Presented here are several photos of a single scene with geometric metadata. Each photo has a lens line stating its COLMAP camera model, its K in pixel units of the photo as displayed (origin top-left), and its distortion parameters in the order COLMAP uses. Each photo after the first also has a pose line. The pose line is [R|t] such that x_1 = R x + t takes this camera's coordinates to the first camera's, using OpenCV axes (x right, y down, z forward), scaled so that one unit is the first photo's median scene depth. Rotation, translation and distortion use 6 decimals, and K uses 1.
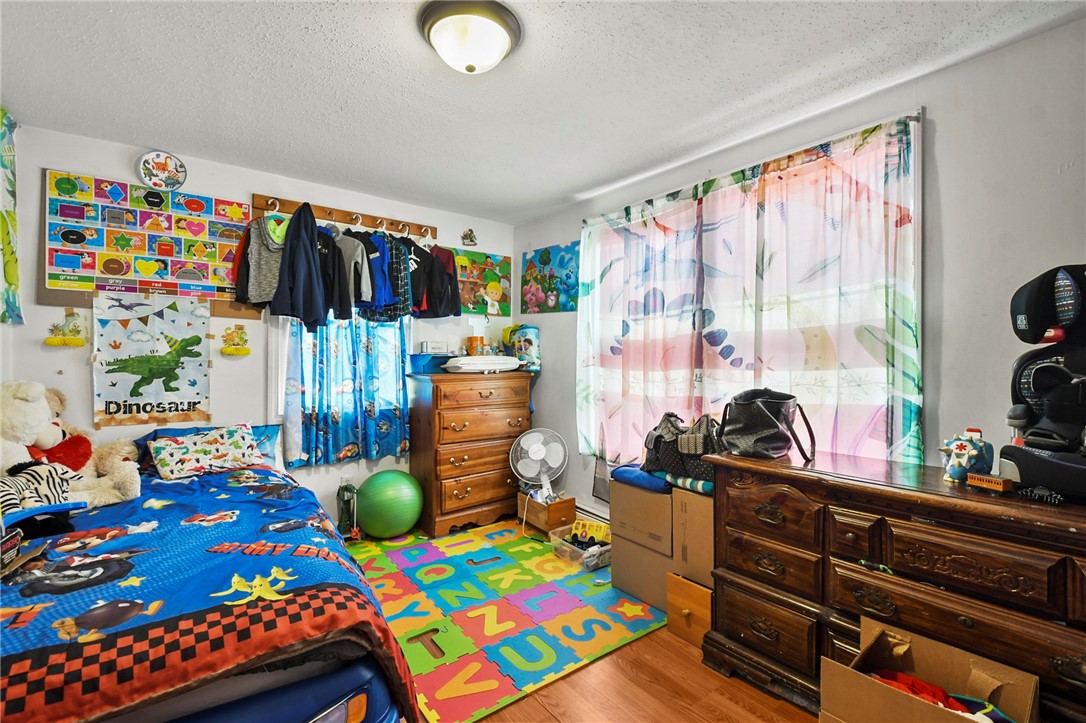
lens RADIAL K [[484.3, 0, 554.1], [0, 484.3, 365.8], [0, 0, 1]] dist [0.019741, -0.017544]
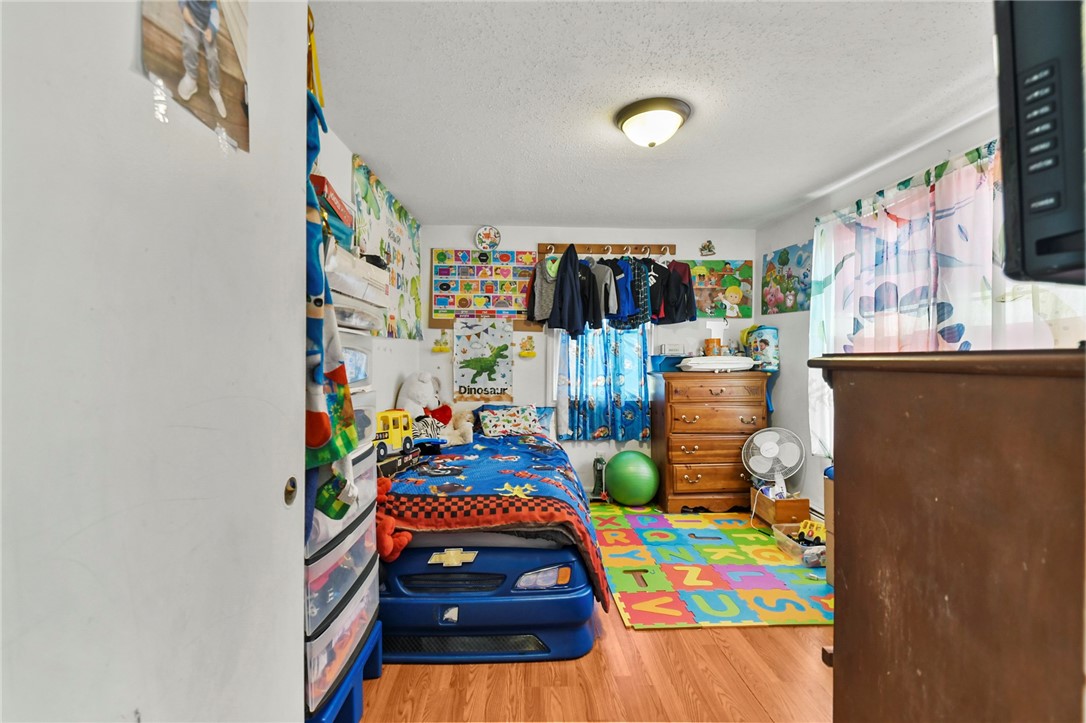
lens RADIAL K [[484.3, 0, 545.7], [0, 484.3, 359.2], [0, 0, 1]] dist [0.019741, -0.017544]
pose [[0.832337, -0.005092, -0.554247, 0.195814], [-0.005359, 0.999837, -0.017233, 0.009593], [0.554244, 0.017314, 0.832174, -0.170891]]
